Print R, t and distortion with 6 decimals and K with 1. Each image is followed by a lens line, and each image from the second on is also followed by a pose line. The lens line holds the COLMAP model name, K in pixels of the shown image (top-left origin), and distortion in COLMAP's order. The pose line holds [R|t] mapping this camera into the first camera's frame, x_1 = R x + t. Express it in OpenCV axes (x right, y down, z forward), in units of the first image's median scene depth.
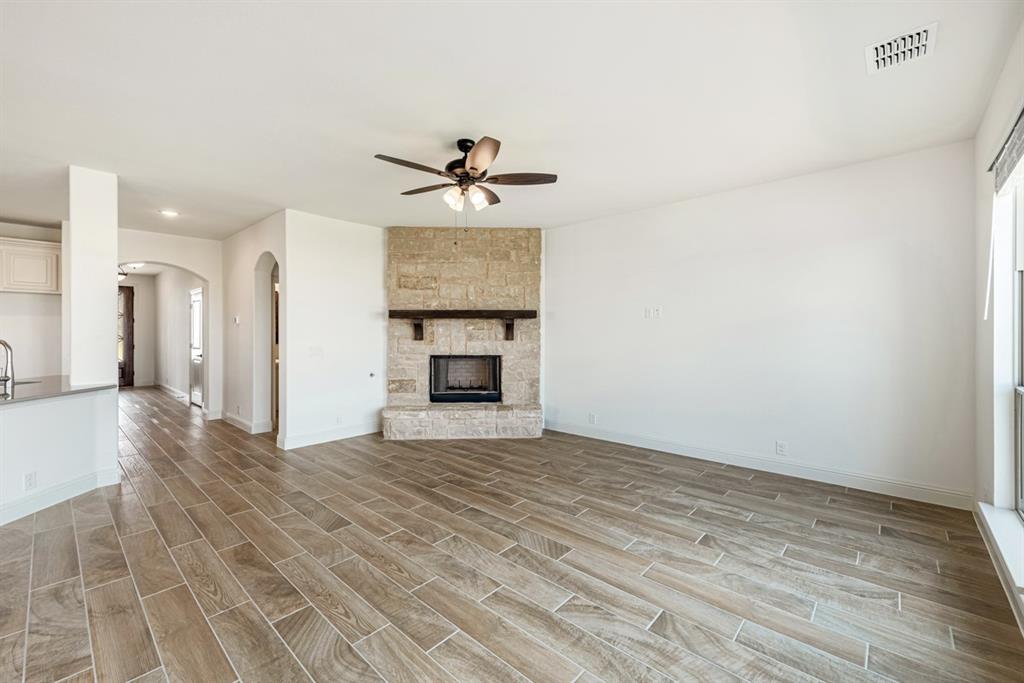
lens RADIAL K [[407.1, 0, 512.9], [0, 407.1, 329.3], [0, 0, 1]] dist [0.011796, -0.003145]
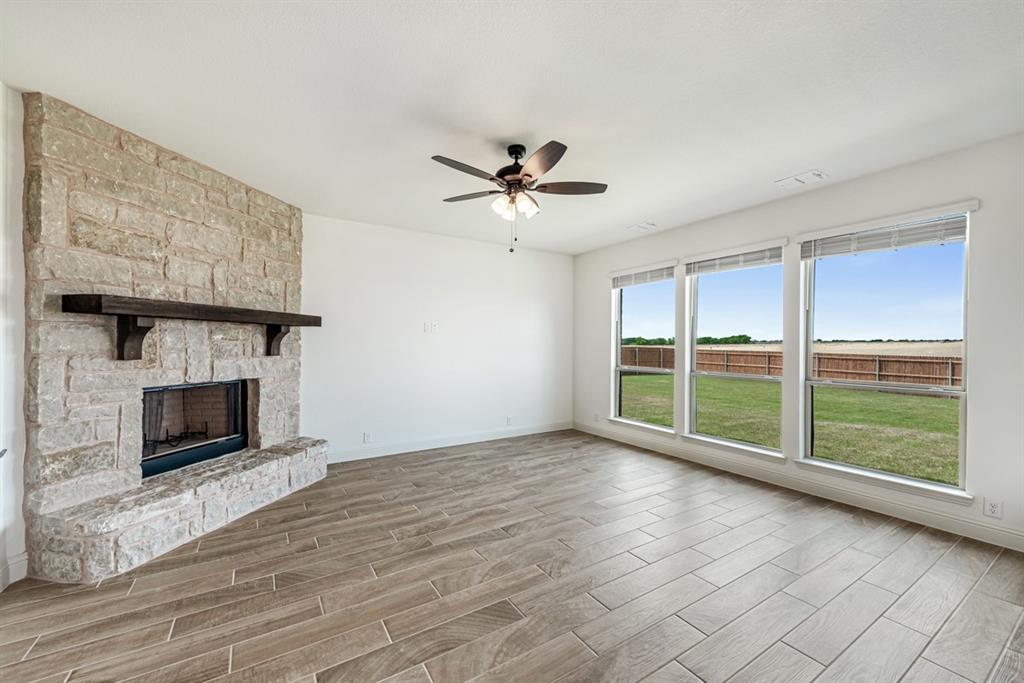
lens RADIAL K [[407.1, 0, 510.4], [0, 407.1, 347.3], [0, 0, 1]] dist [0.011796, -0.003145]
pose [[0.274164, -0.004238, 0.961674, -0.582269], [-0.011132, 0.999909, 0.007580, 0.002486], [-0.961618, -0.012784, 0.274092, 0.413923]]
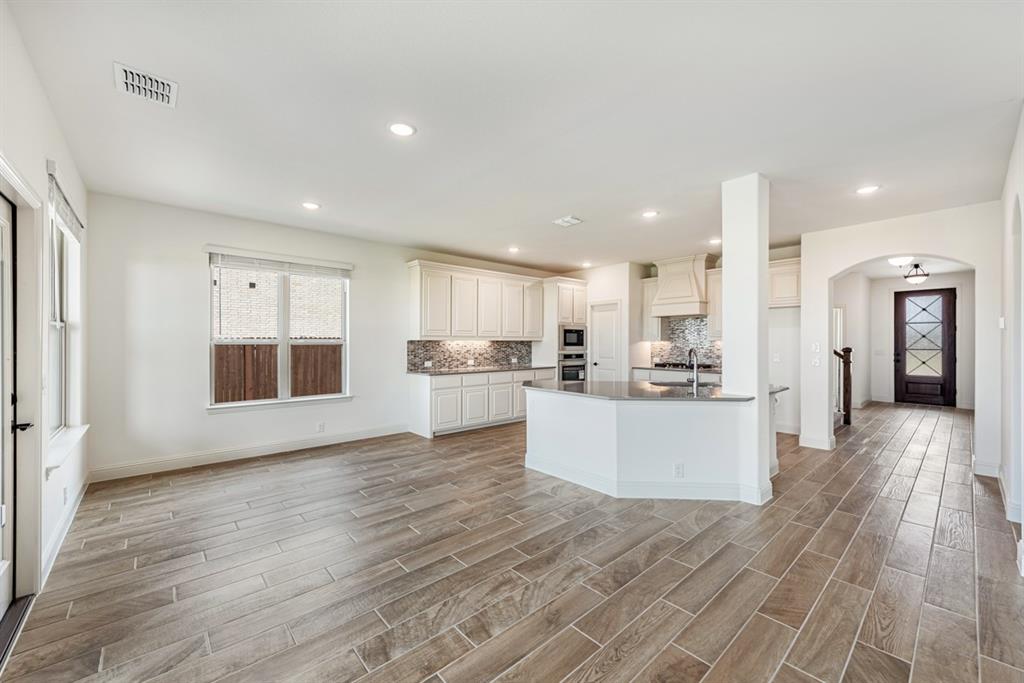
lens RADIAL K [[407.1, 0, 509.0], [0, 407.1, 344.1], [0, 0, 1]] dist [0.011796, -0.003145]
pose [[-0.111157, 0.007062, -0.993778, 0.013812], [0.004453, 0.999968, 0.006608, 0.001662], [0.993793, -0.003691, -0.111185, 0.362892]]
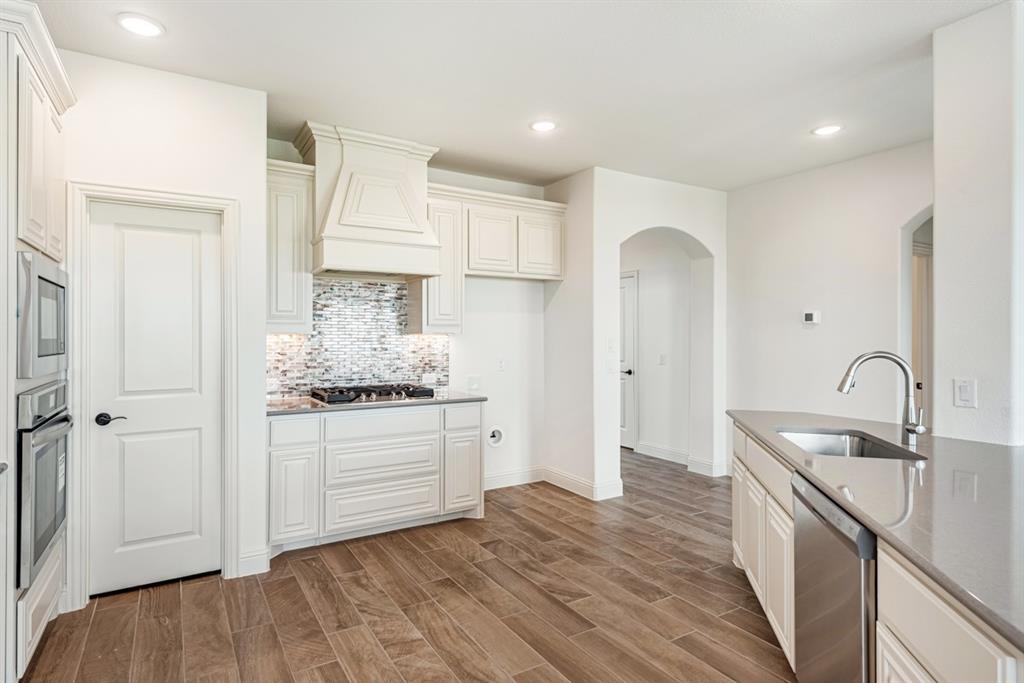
lens RADIAL K [[548.3, 0, 503.4], [0, 548.3, 335.0], [0, 0, 1]] dist [0.028959, -0.001993]
pose [[0.957480, 0.002404, -0.288491, -0.914445], [-0.001171, 0.999989, 0.004447, 0.000530], [0.288498, -0.003920, 0.957472, 0.116341]]
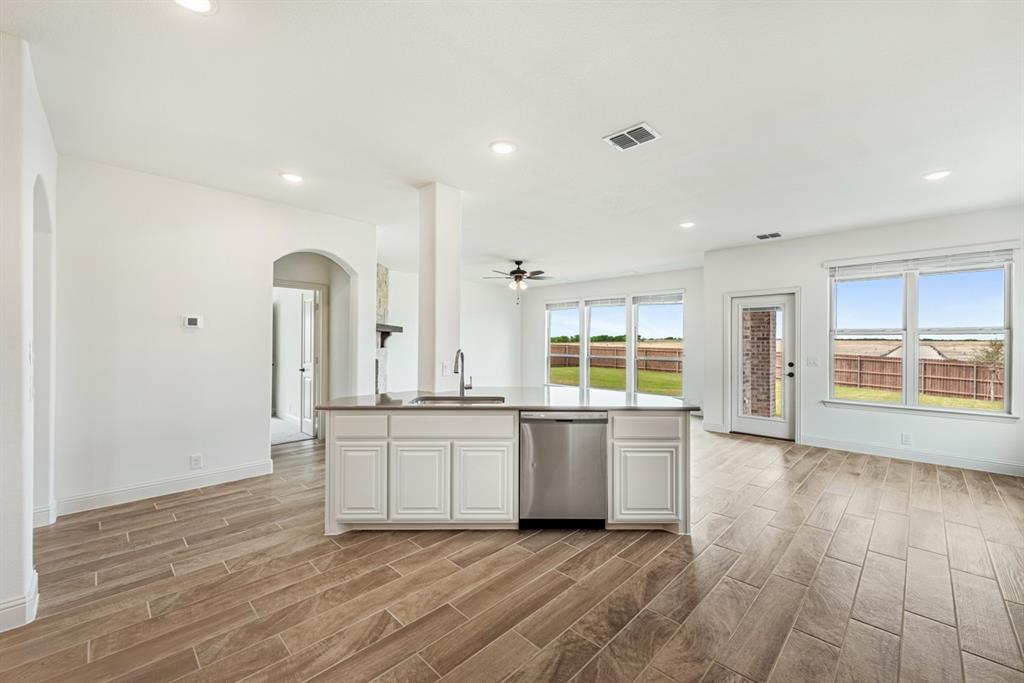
lens RADIAL K [[407.1, 0, 511.0], [0, 407.1, 337.0], [0, 0, 1]] dist [0.011796, -0.003145]
pose [[0.054682, 0.014867, 0.998393, -1.352402], [-0.010470, 0.999843, -0.014316, 0.005562], [-0.998449, -0.009671, 0.054829, 0.507190]]
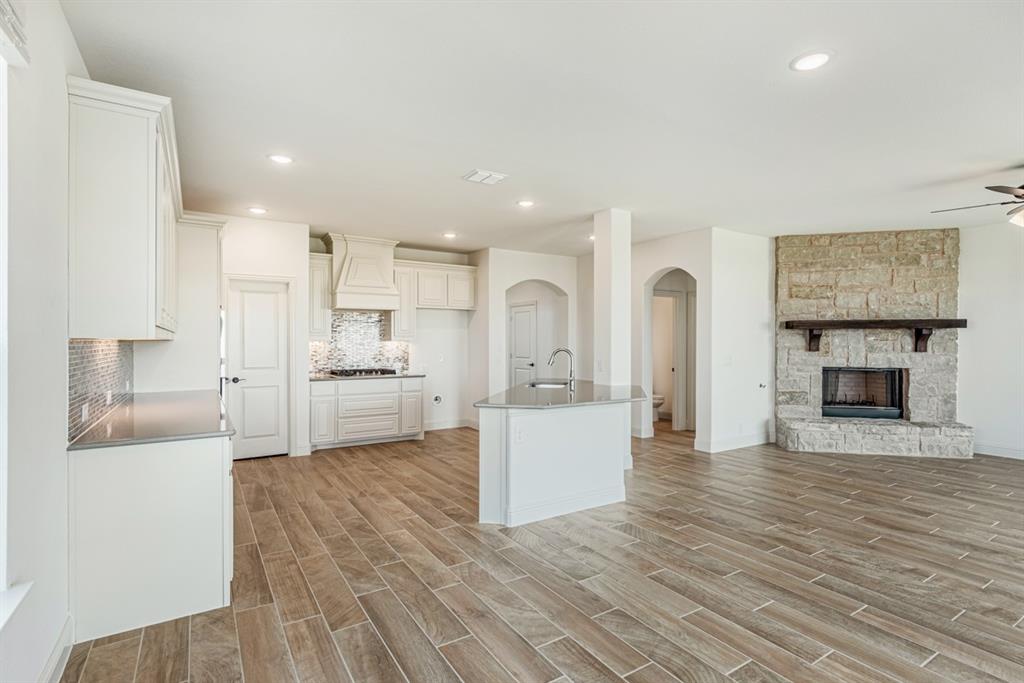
lens RADIAL K [[495.9, 0, 521.0], [0, 495.9, 342.7], [0, 0, 1]] dist [0.003055, -0.000399]
pose [[0.965781, 0.002277, -0.259347, -0.595484], [-0.000162, 0.999967, 0.008175, -0.003365], [0.259357, -0.007854, 0.965749, -0.321662]]
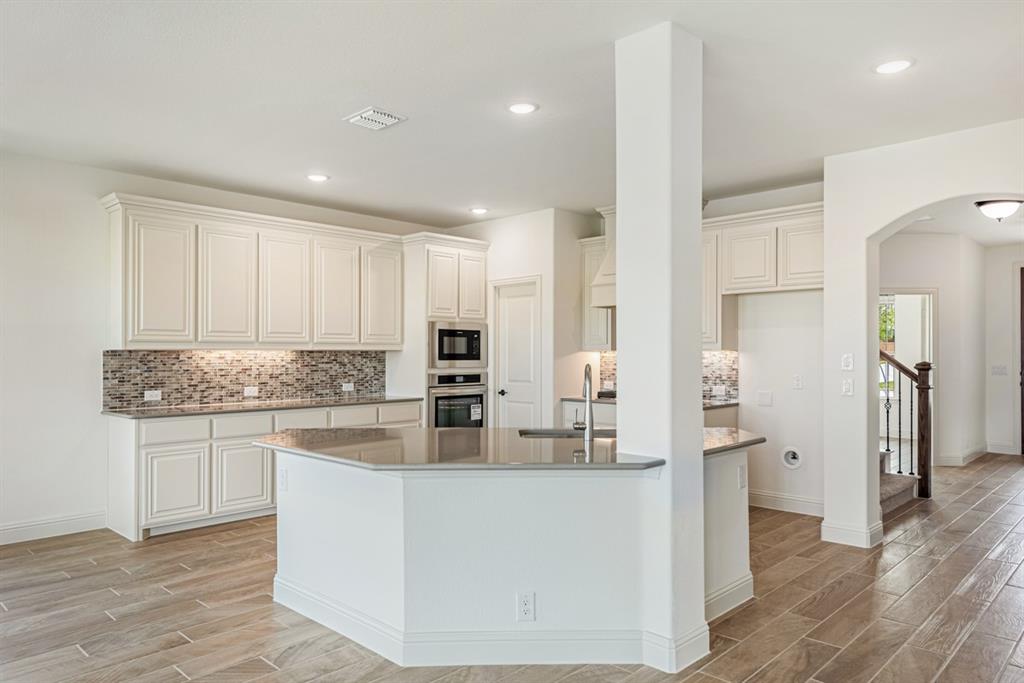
lens RADIAL K [[690.6, 0, 511.0], [0, 690.6, 353.7], [0, 0, 1]] dist [0.028895, -0.019621]
pose [[-0.033121, 0.003304, -0.999446, -0.103166], [0.005226, 0.999981, 0.003133, 0.002978], [0.999438, -0.005120, -0.033138, 0.563001]]
